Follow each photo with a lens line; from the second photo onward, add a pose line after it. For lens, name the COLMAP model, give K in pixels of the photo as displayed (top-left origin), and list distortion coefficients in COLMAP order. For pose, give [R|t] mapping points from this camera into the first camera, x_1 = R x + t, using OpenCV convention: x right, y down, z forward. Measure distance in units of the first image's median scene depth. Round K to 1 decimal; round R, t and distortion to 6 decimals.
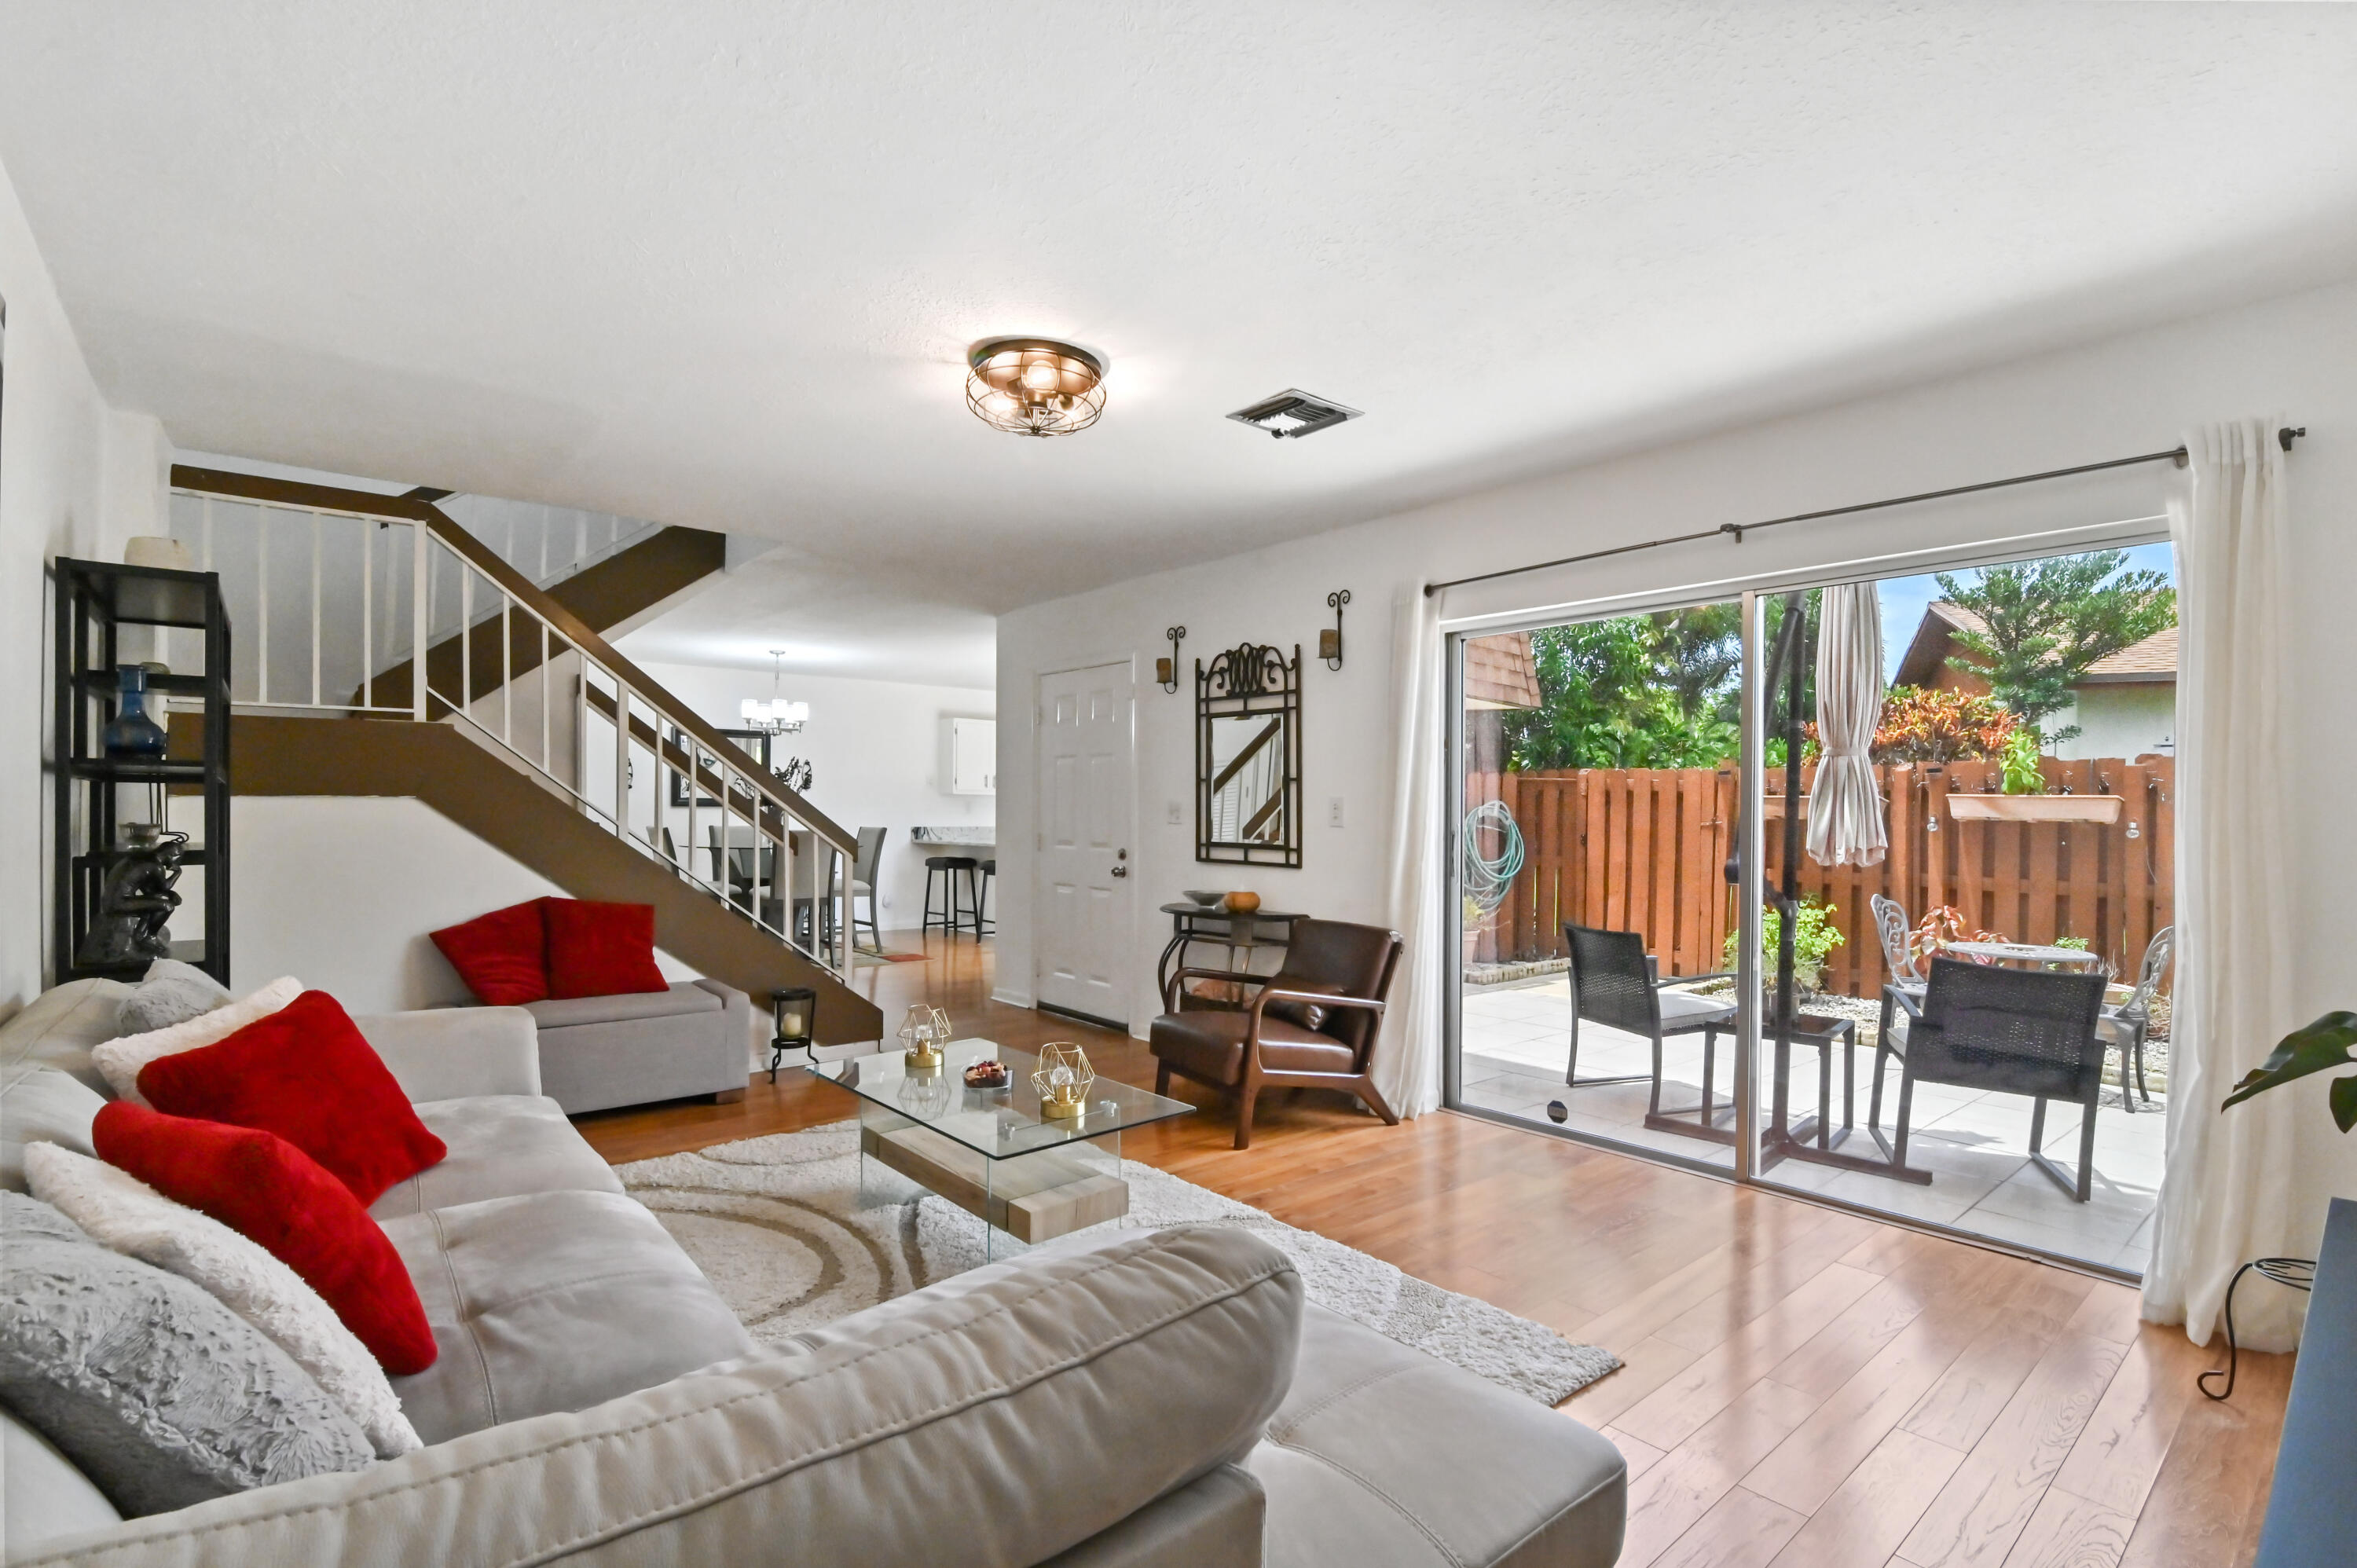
lens RADIAL K [[1084.1, 0, 1178.5], [0, 1084.1, 784.0], [0, 0, 1]] dist [-0.001575, -0.000161]
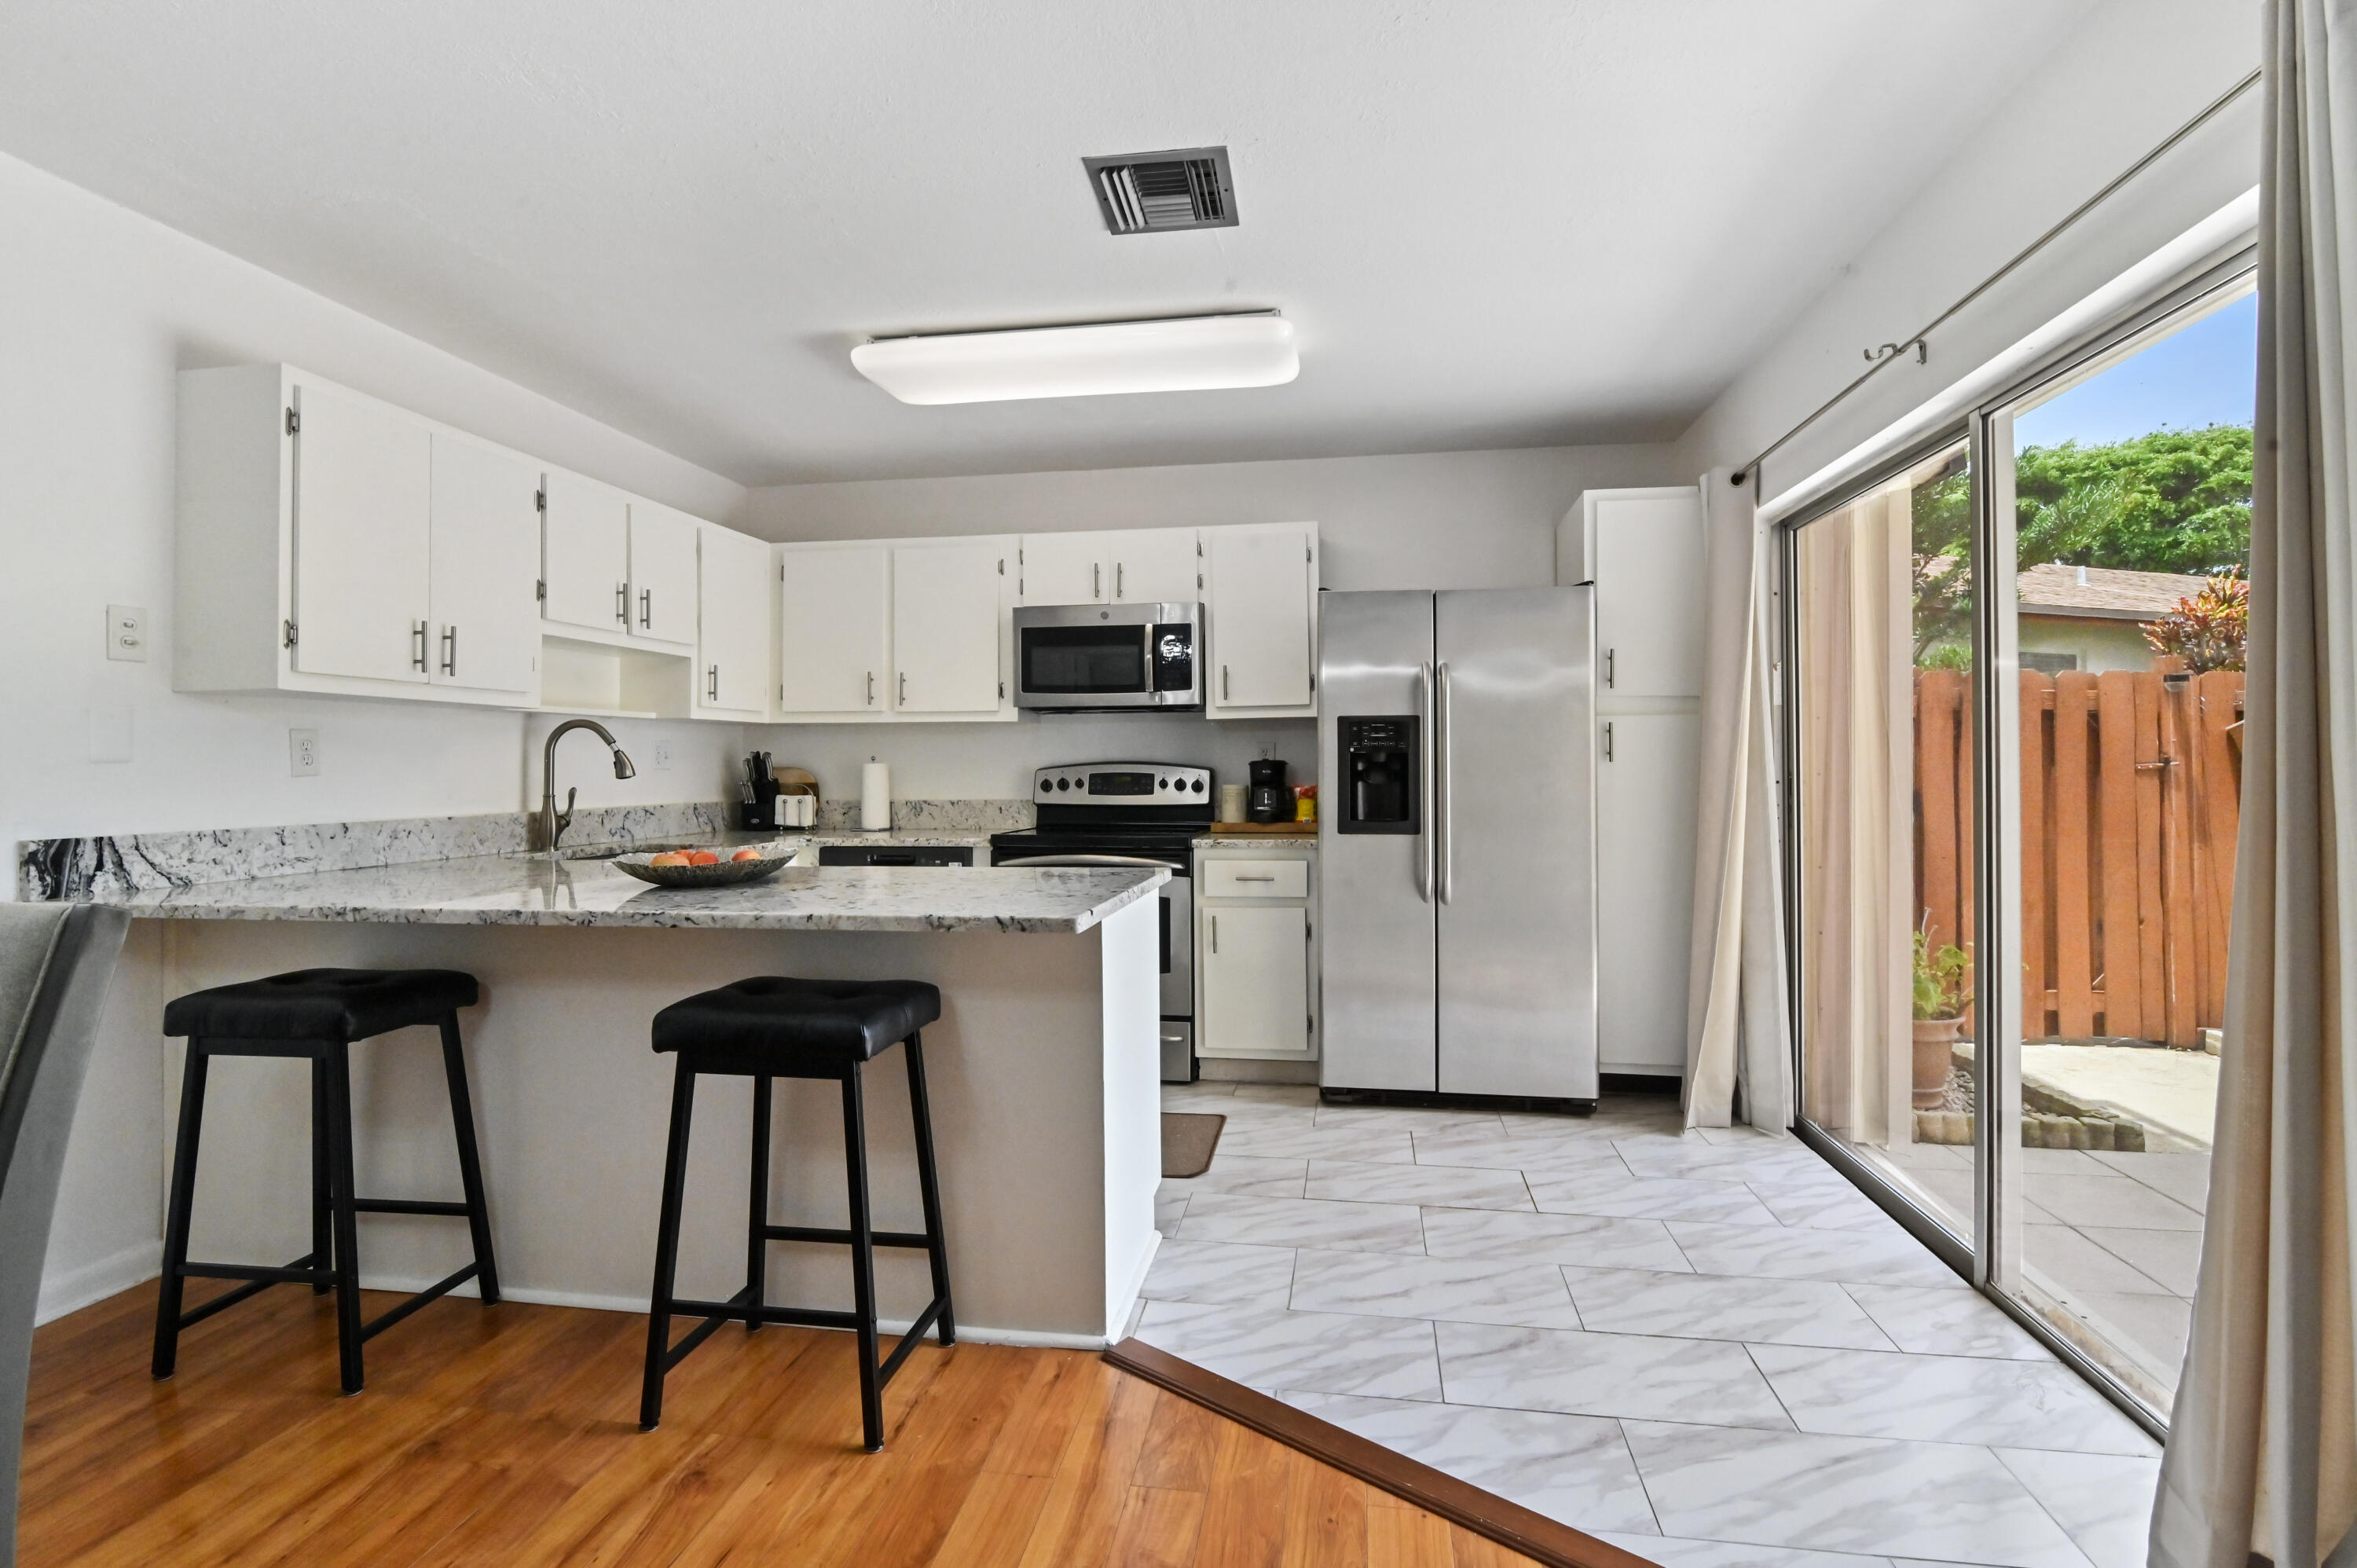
lens RADIAL K [[1122.4, 0, 1171.9], [0, 1122.4, 764.4], [0, 0, 1]] dist [-0.010733, -0.000300]
pose [[0.753315, -0.013936, 0.657512, -0.284656], [-0.000612, 0.999760, 0.021890, 0.023913], [-0.657659, -0.016892, 0.753126, 0.899775]]
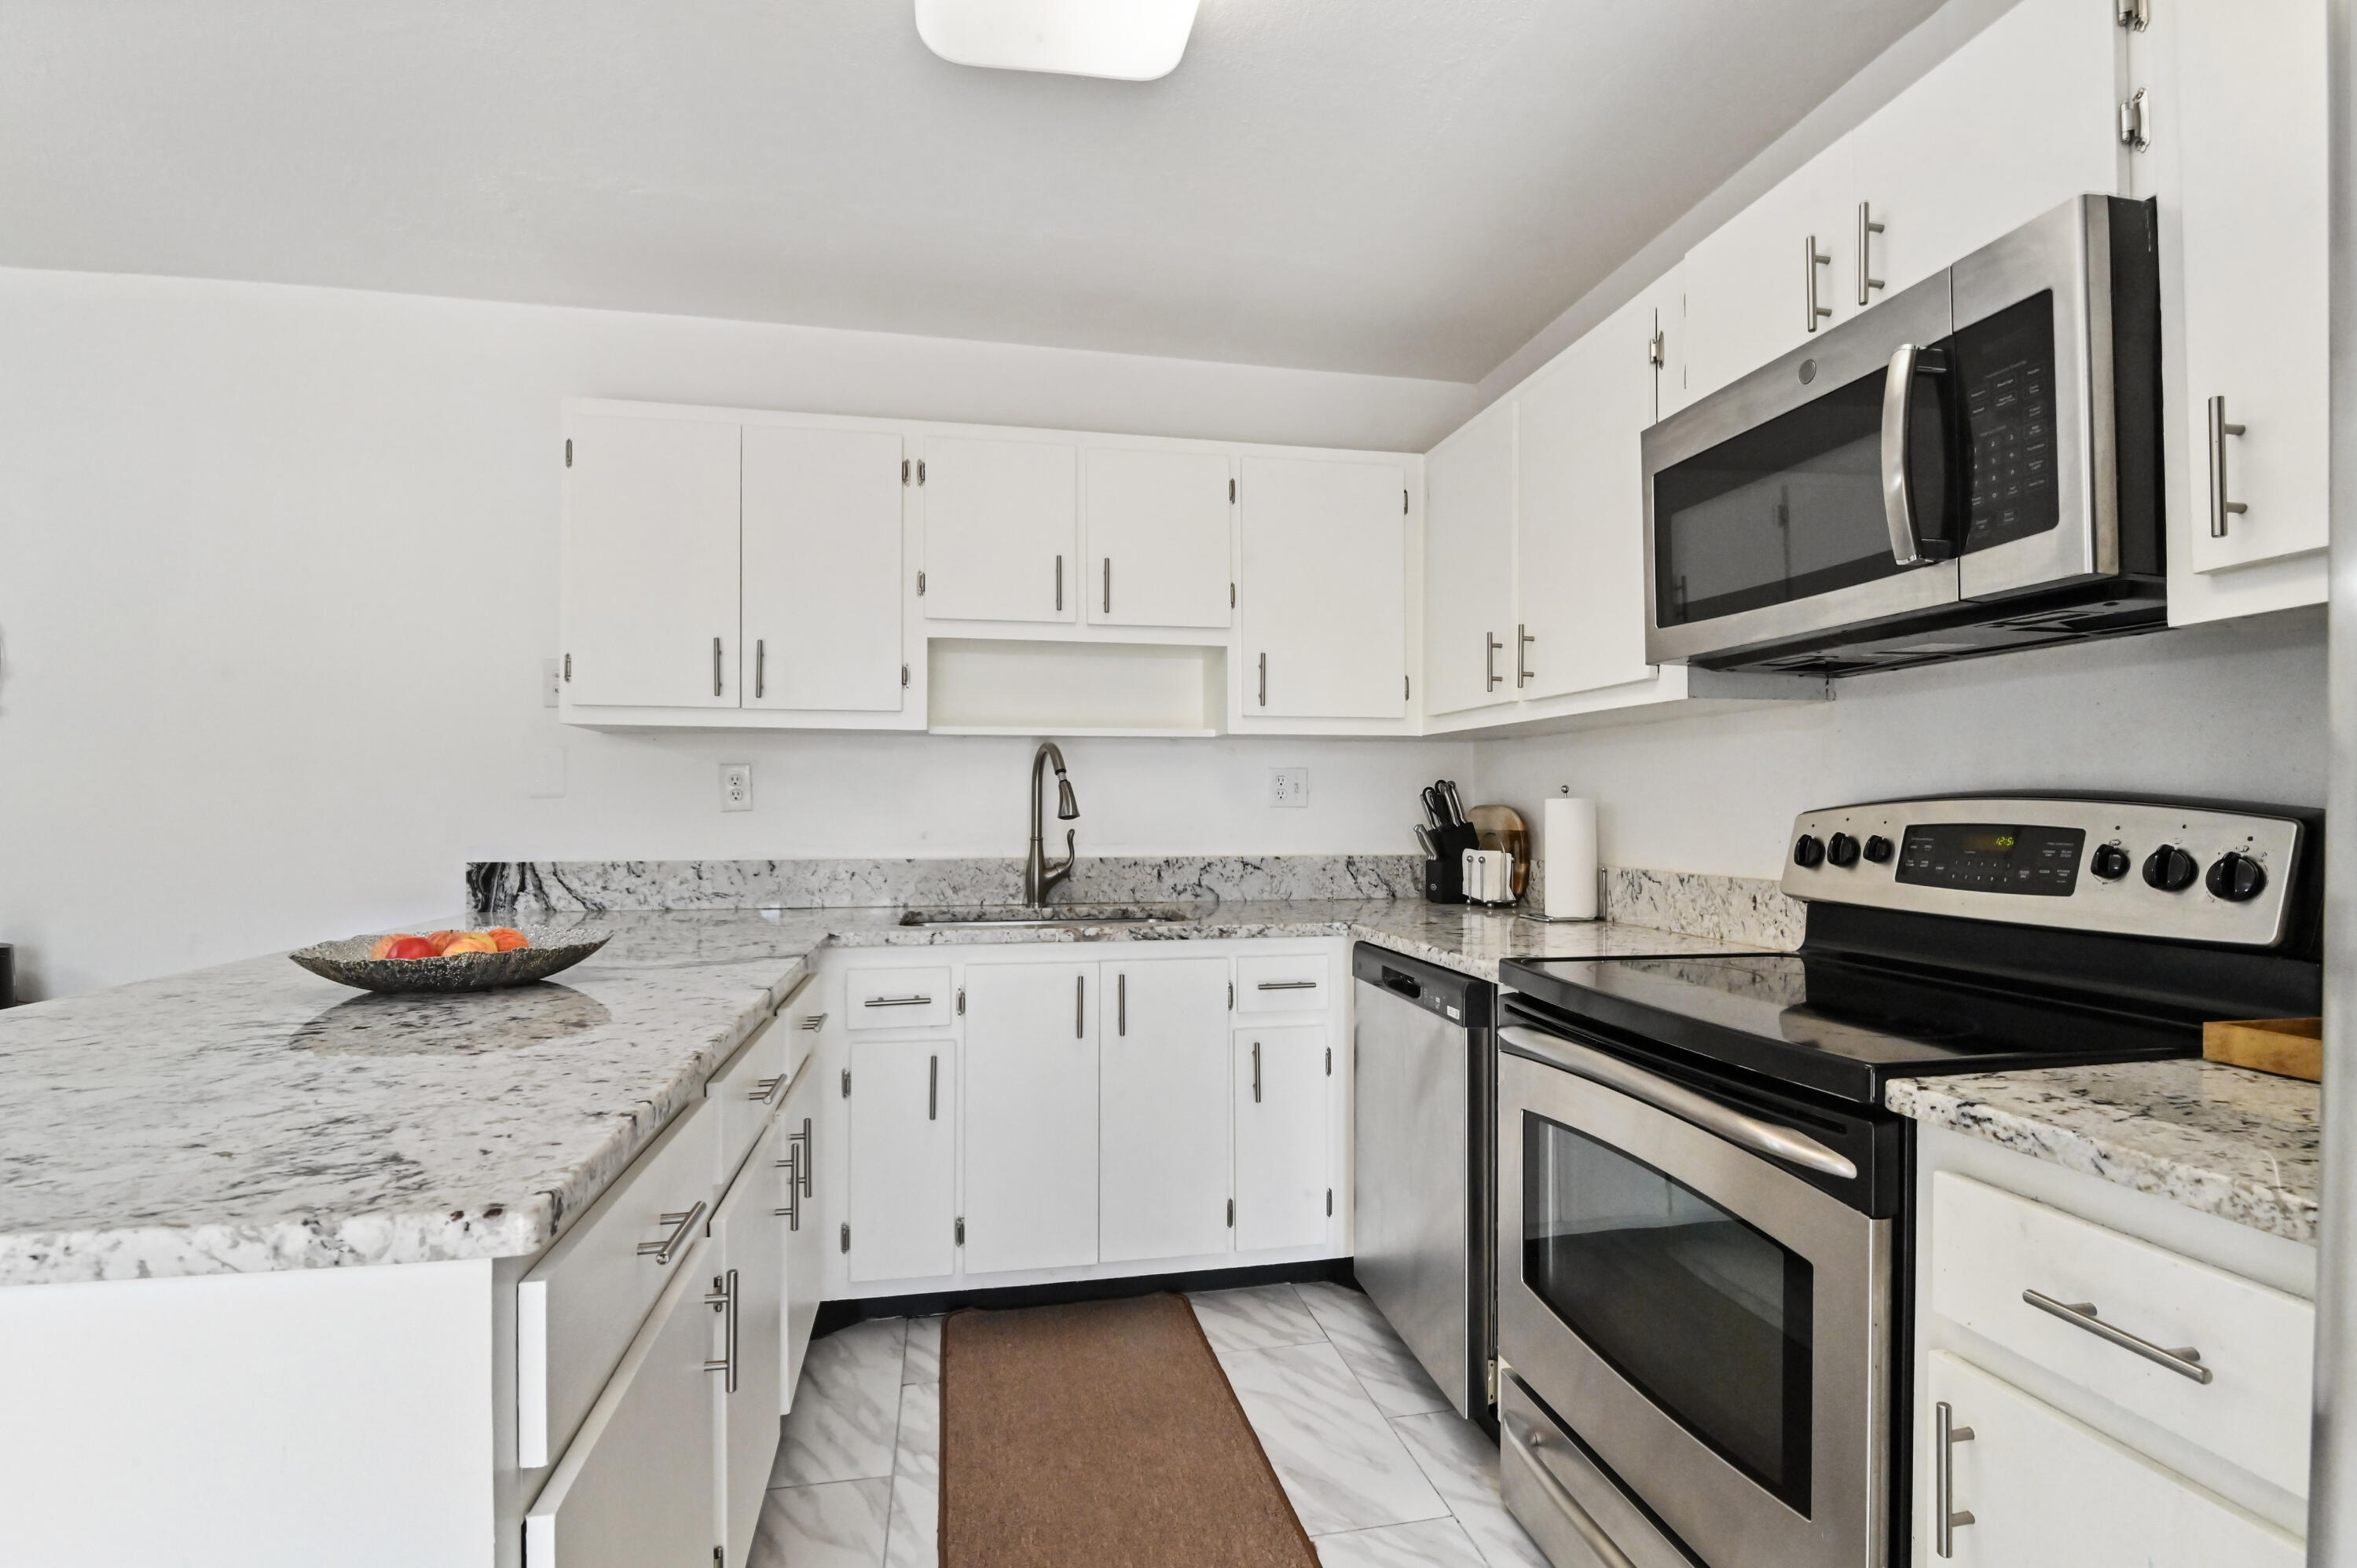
lens RADIAL K [[1122.4, 0, 1171.9], [0, 1122.4, 764.4], [0, 0, 1]] dist [-0.010733, -0.000300]
pose [[0.870510, -0.029798, -0.491248, 0.052695], [0.020758, 0.999500, -0.023843, 0.032549], [0.491713, 0.010558, 0.870693, 1.118250]]
